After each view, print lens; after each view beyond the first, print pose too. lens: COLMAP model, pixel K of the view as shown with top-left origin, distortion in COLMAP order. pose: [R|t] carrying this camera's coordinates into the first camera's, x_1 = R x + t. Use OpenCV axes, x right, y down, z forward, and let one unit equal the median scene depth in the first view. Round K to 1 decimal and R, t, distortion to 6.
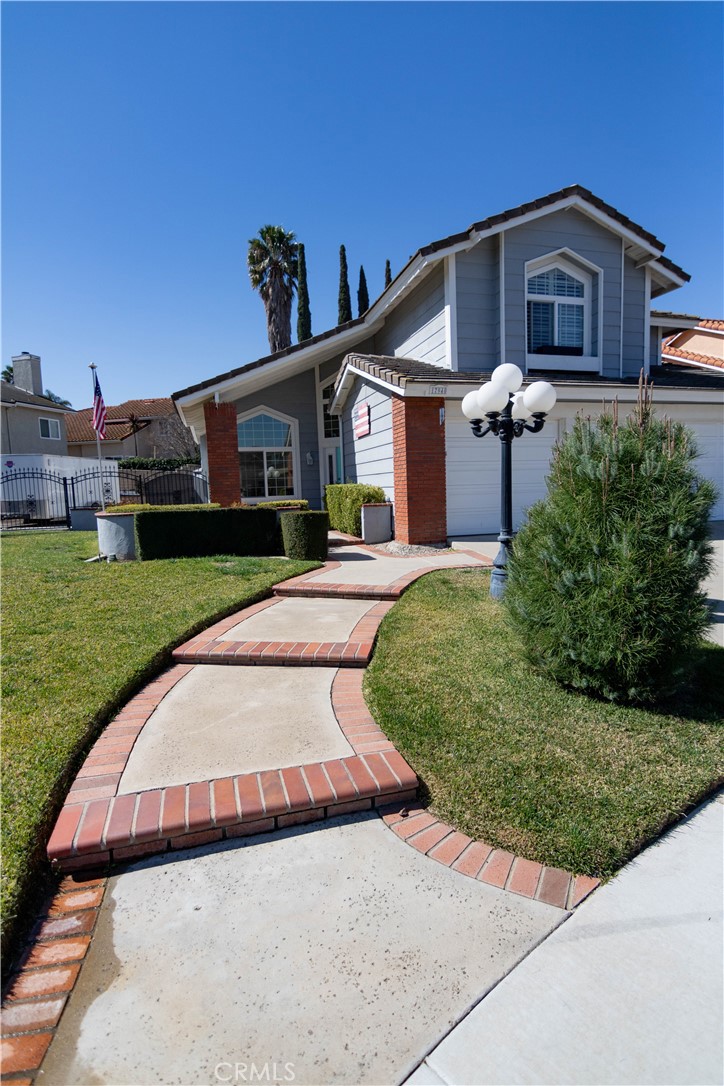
lens RADIAL K [[555.3, 0, 365.4], [0, 555.3, 540.0], [0, 0, 1]] dist [0.005078, 0.002474]
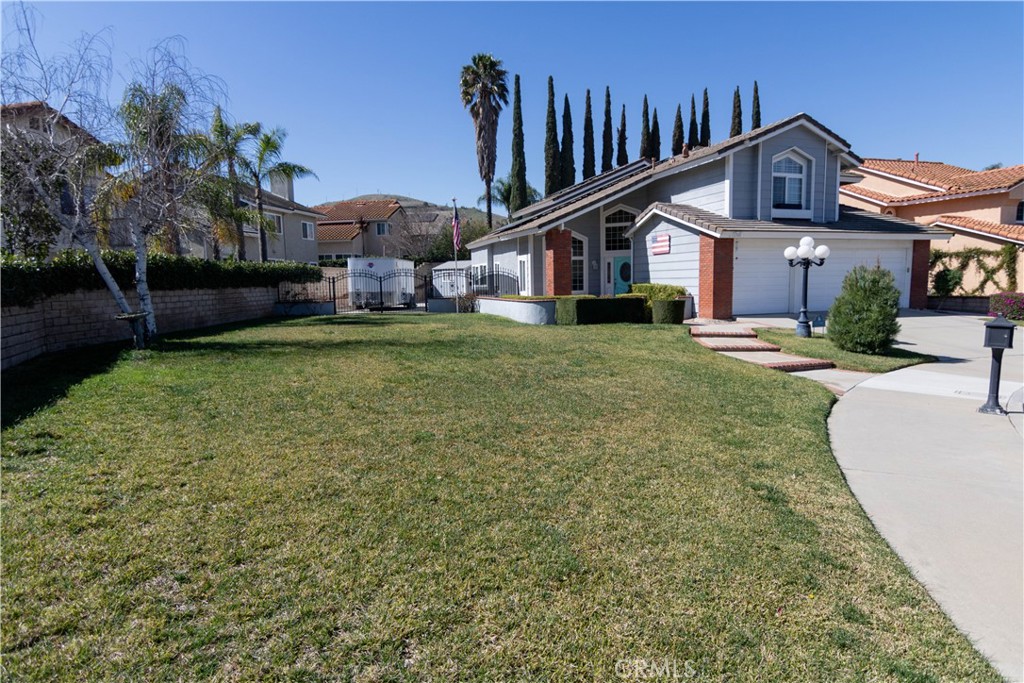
lens RADIAL K [[578.7, 0, 511.7], [0, 578.7, 341.1], [0, 0, 1]] dist [-0.000569, 0.000431]
pose [[0.999203, 0.009913, 0.038673, -0.395523], [-0.010163, 0.999929, 0.006269, 0.045618], [-0.038608, -0.006657, 0.999232, -0.512782]]
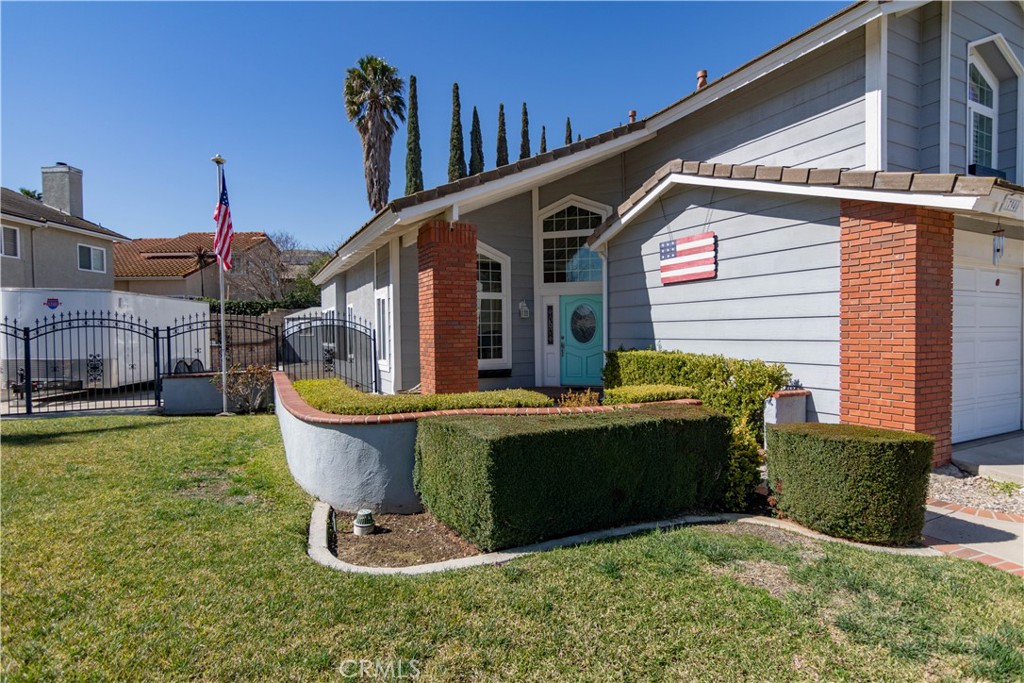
lens RADIAL K [[523.6, 0, 514.3], [0, 523.6, 343.2], [0, 0, 1]] dist [0.005078, 0.002474]
pose [[0.980234, 0.017890, 0.197031, -0.267549], [-0.002614, 0.996987, -0.077520, -0.050591], [-0.197825, 0.075472, 0.977328, 0.344270]]
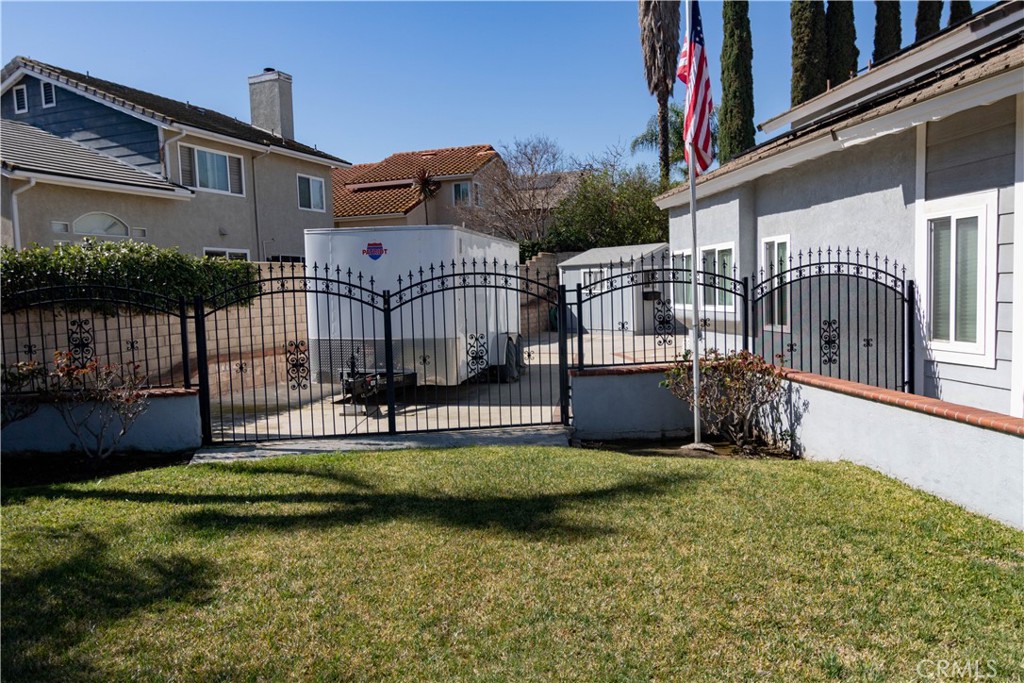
lens RADIAL K [[746.9, 0, 516.3], [0, 746.9, 349.8], [0, 0, 1]] dist [-0.005194, -0.001303]
pose [[0.990739, 0.012492, -0.135203, -0.530327], [-0.013521, 0.999886, -0.006689, -0.070452], [0.135104, 0.008456, 0.990795, 0.543670]]
